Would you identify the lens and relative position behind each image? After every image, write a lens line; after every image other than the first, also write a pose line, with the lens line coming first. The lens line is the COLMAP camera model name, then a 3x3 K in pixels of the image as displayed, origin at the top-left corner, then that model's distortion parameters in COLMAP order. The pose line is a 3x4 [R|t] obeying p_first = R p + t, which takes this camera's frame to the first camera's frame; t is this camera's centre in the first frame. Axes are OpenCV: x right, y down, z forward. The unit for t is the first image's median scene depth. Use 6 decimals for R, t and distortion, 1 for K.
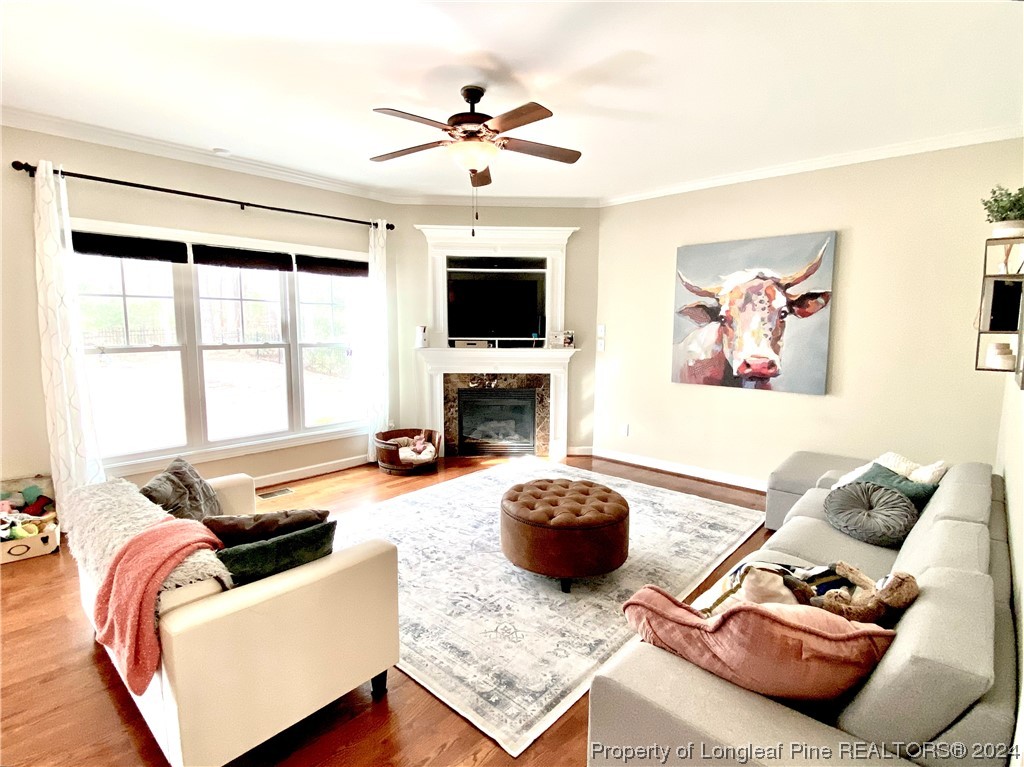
lens RADIAL K [[514.4, 0, 513.8], [0, 514.4, 385.4], [0, 0, 1]] dist [0.023832, -0.000835]
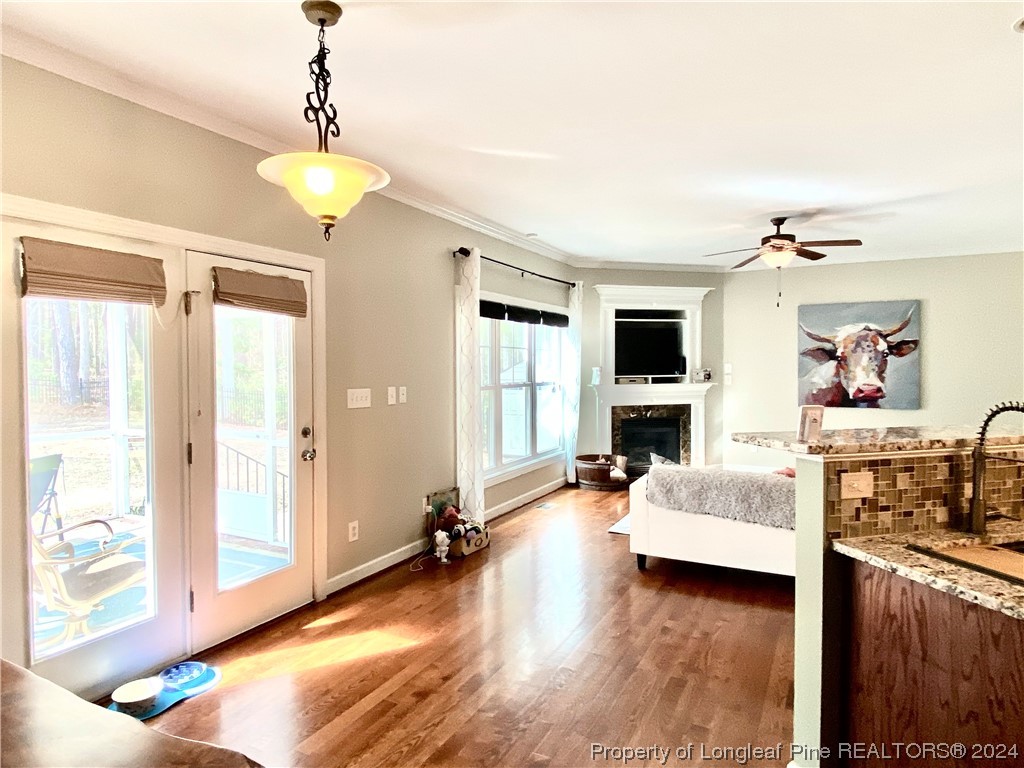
lens RADIAL K [[606.7, 0, 511.2], [0, 606.7, 381.1], [0, 0, 1]] dist [-0.004967, -0.000899]
pose [[0.973380, -0.020182, 0.228308, -0.793423], [0.040588, 0.995550, -0.085041, 0.032809], [-0.225576, 0.092043, 0.969868, -0.354837]]
